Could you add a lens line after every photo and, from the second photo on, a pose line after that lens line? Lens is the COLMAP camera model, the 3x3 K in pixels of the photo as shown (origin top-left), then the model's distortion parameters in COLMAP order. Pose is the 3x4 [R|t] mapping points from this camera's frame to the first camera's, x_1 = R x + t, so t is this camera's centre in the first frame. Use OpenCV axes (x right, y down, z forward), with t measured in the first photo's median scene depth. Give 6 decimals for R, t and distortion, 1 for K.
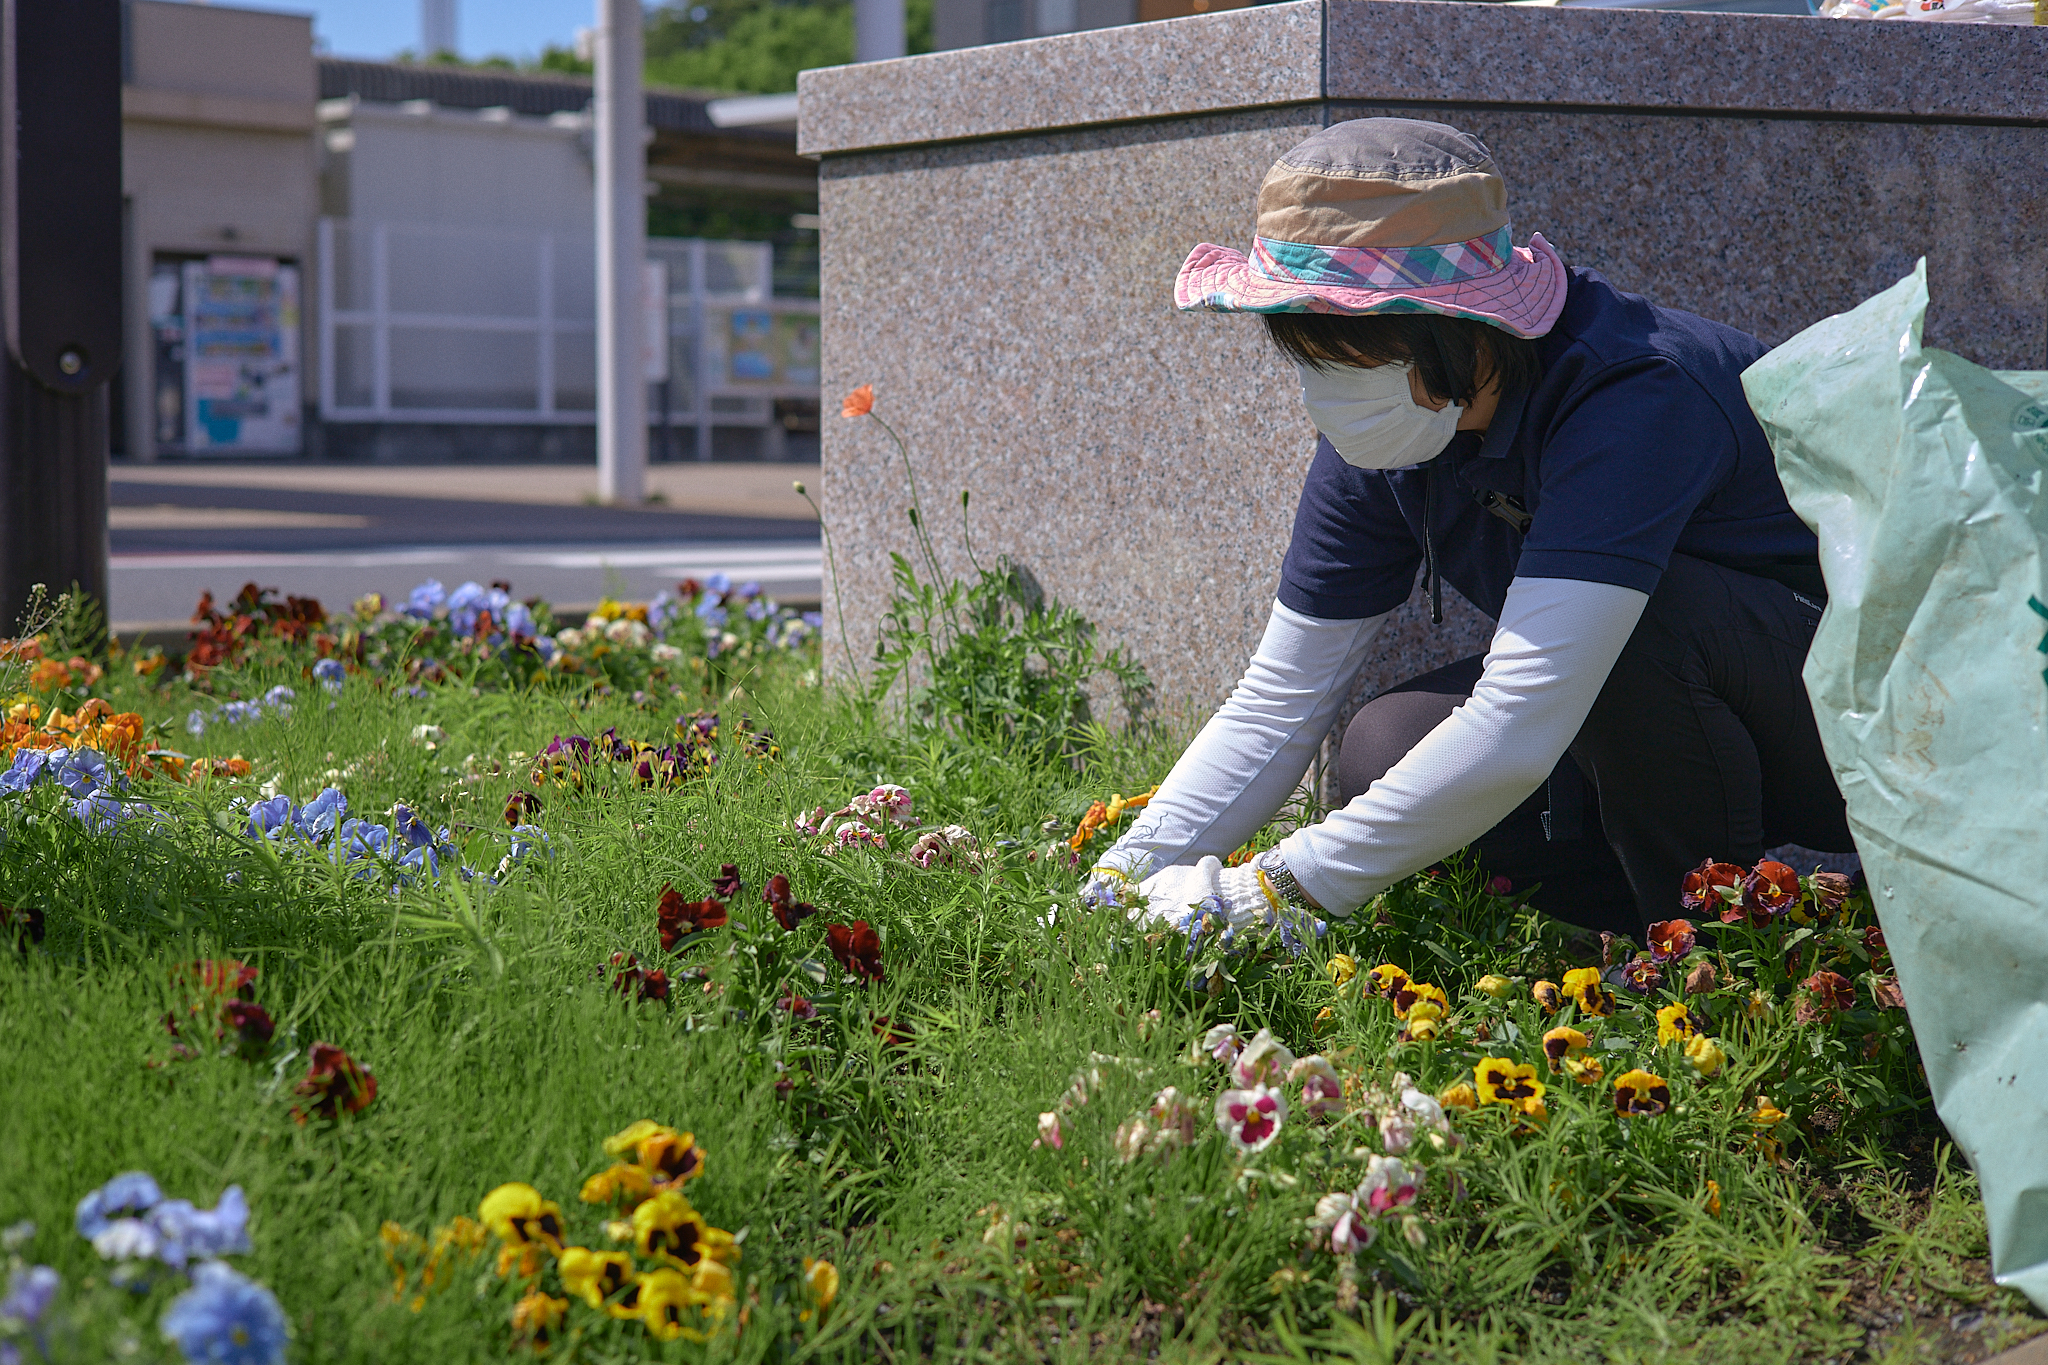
lens RADIAL K [[3016.6, 0, 1030.1], [0, 3016.6, 676.1], [0, 0, 1]] dist [0.011495, 0.000000]
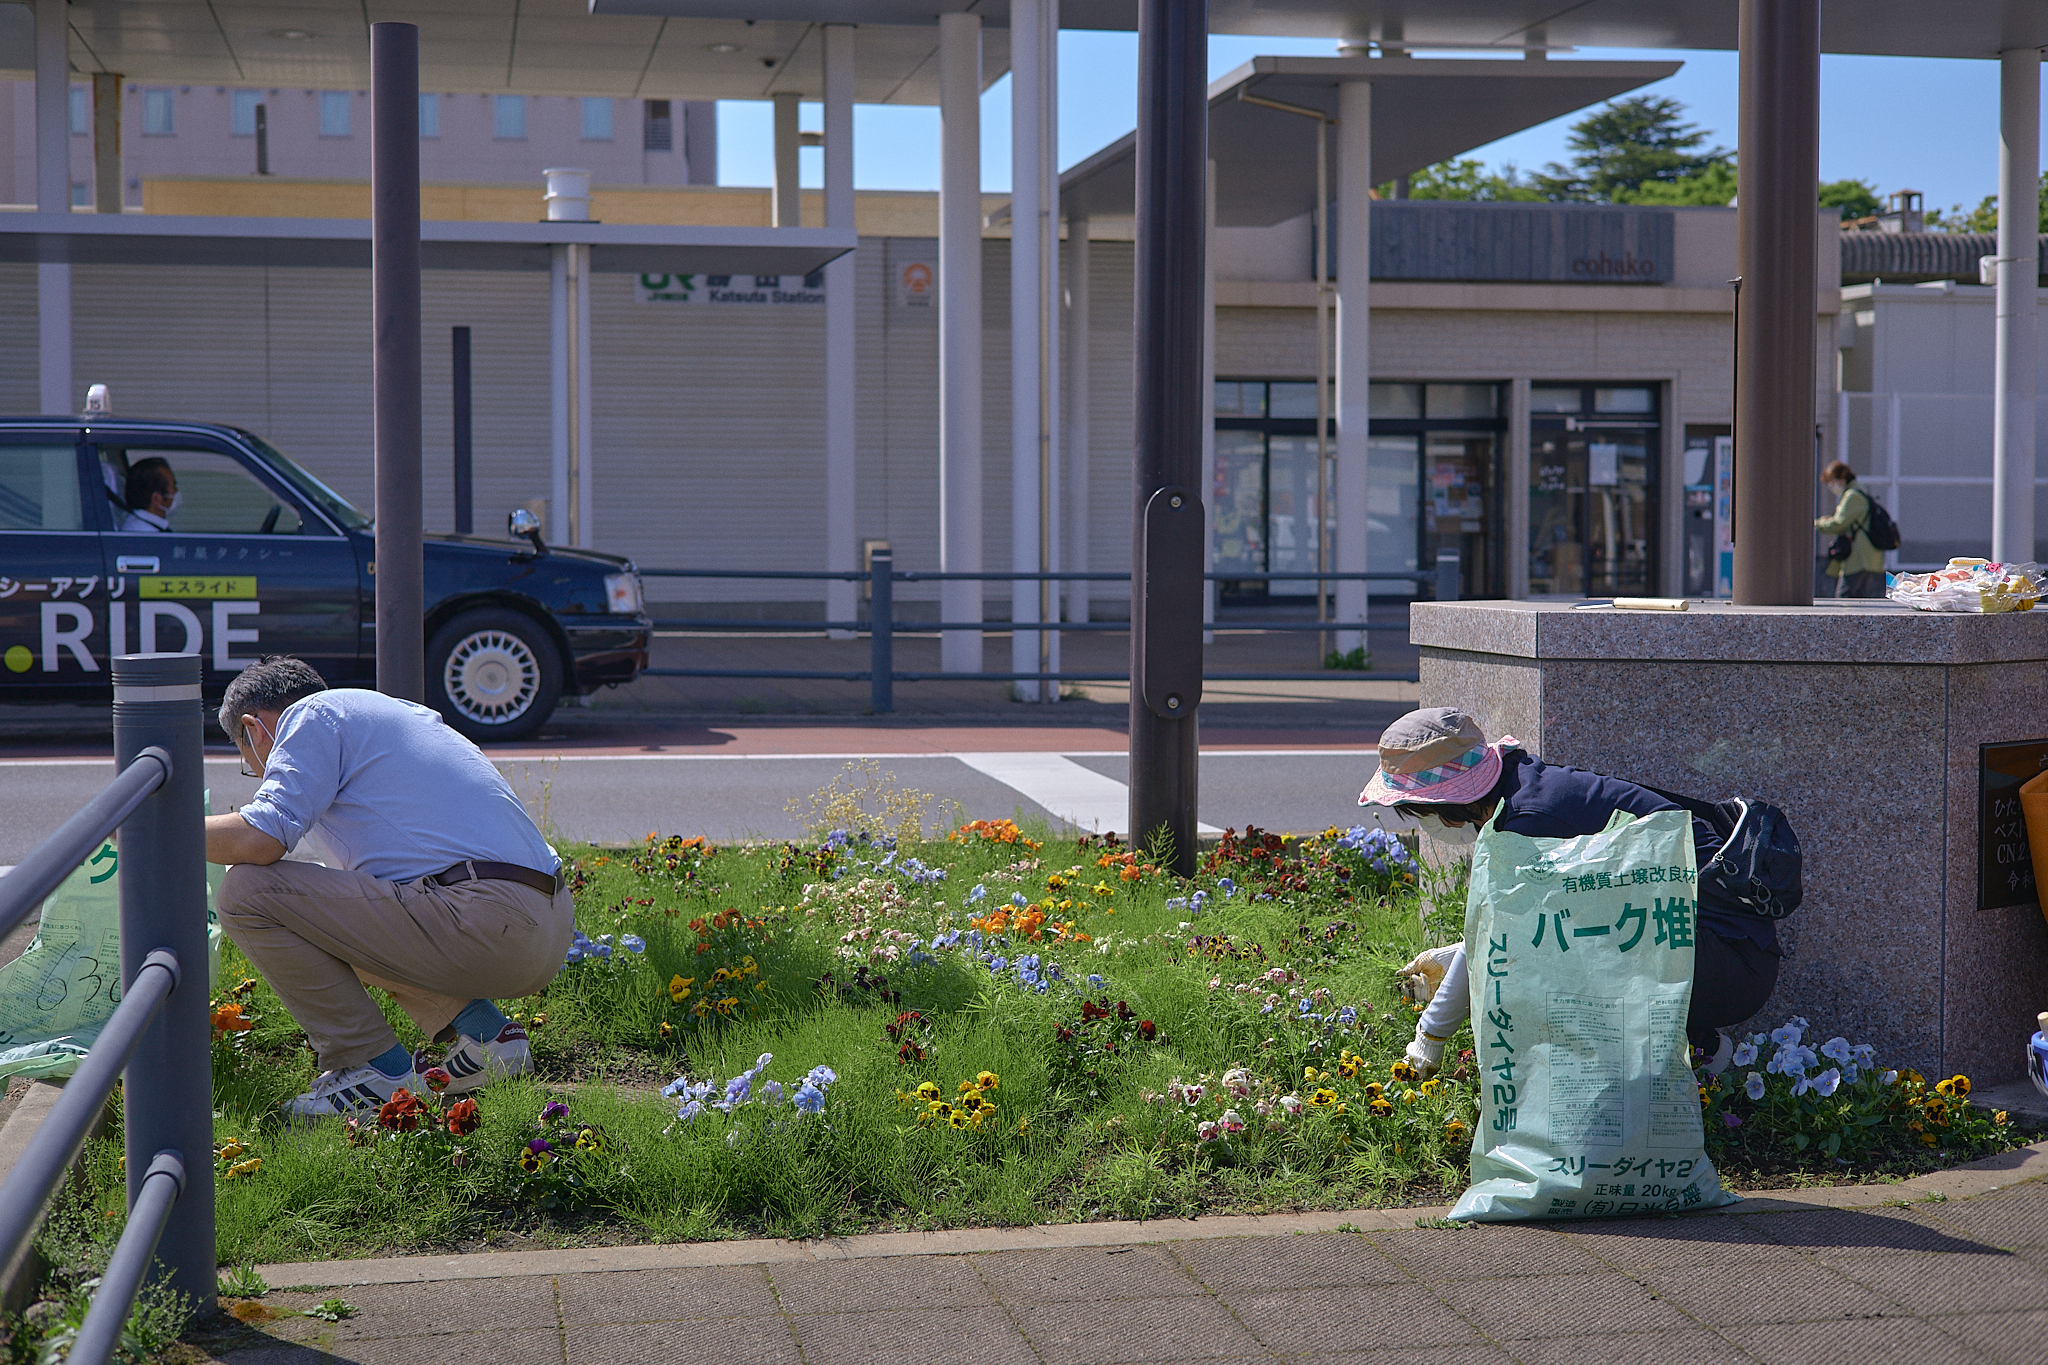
lens RADIAL K [[3016.6, 0, 1020.1], [0, 3016.6, 684.0], [0, 0, 1]] dist [0.011495, 0.000000]
pose [[0.854482, 0.024146, -0.518919, 0.841066], [-0.040038, 0.999009, -0.019443, -0.111259], [0.517935, 0.037390, 0.854602, -0.949257]]
